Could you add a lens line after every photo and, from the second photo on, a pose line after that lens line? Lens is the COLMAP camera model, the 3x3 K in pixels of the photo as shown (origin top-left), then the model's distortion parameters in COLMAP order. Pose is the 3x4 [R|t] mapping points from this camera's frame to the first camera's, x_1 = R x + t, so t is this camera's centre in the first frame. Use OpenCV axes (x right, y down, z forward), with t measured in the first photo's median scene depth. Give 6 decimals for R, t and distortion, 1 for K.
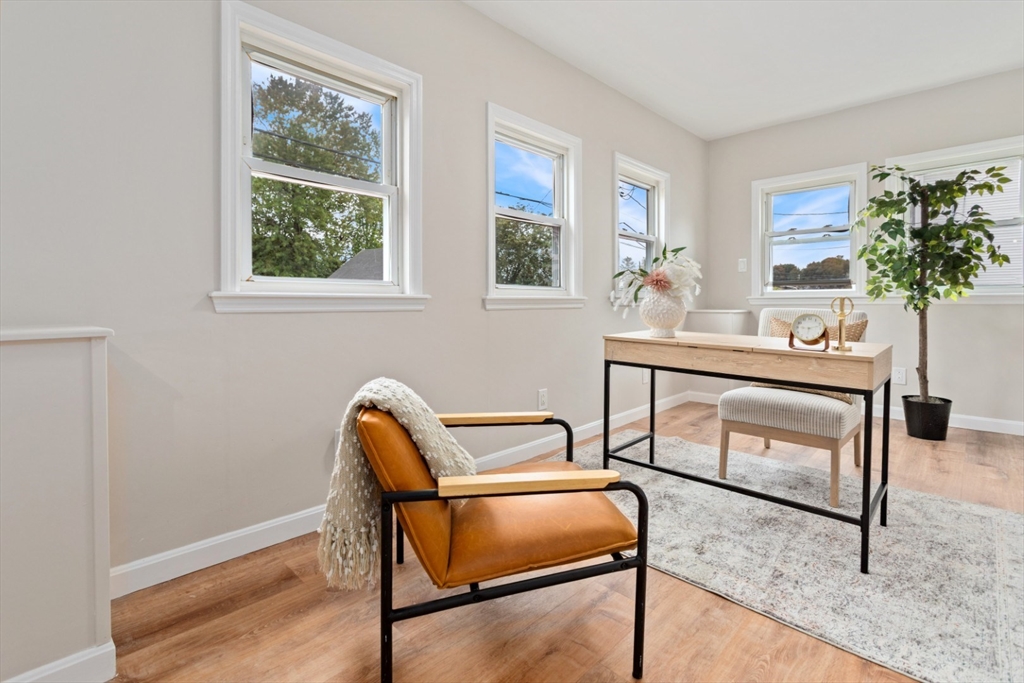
lens RADIAL K [[483.9, 0, 517.4], [0, 483.9, 316.1], [0, 0, 1]] dist [0.003113, 0.000979]
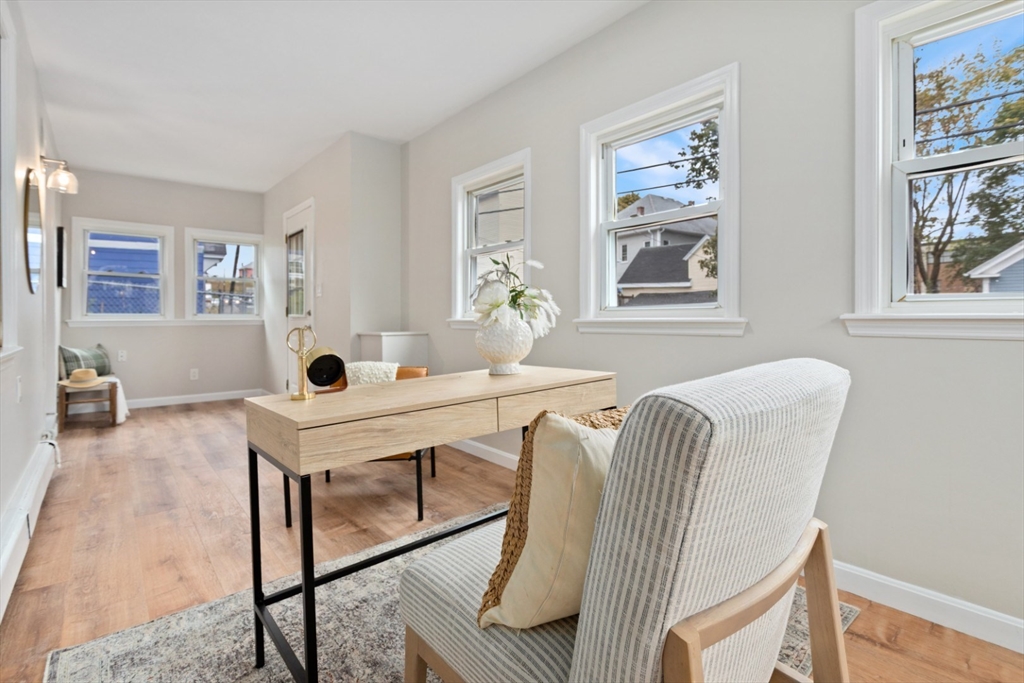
lens RADIAL K [[483.9, 0, 517.4], [0, 483.9, 316.1], [0, 0, 1]] dist [0.003113, 0.000979]
pose [[-0.090459, -0.008580, -0.995863, 0.692792], [-0.034144, 0.999402, -0.005509, -0.028736], [0.995315, 0.033505, -0.090698, 0.689590]]
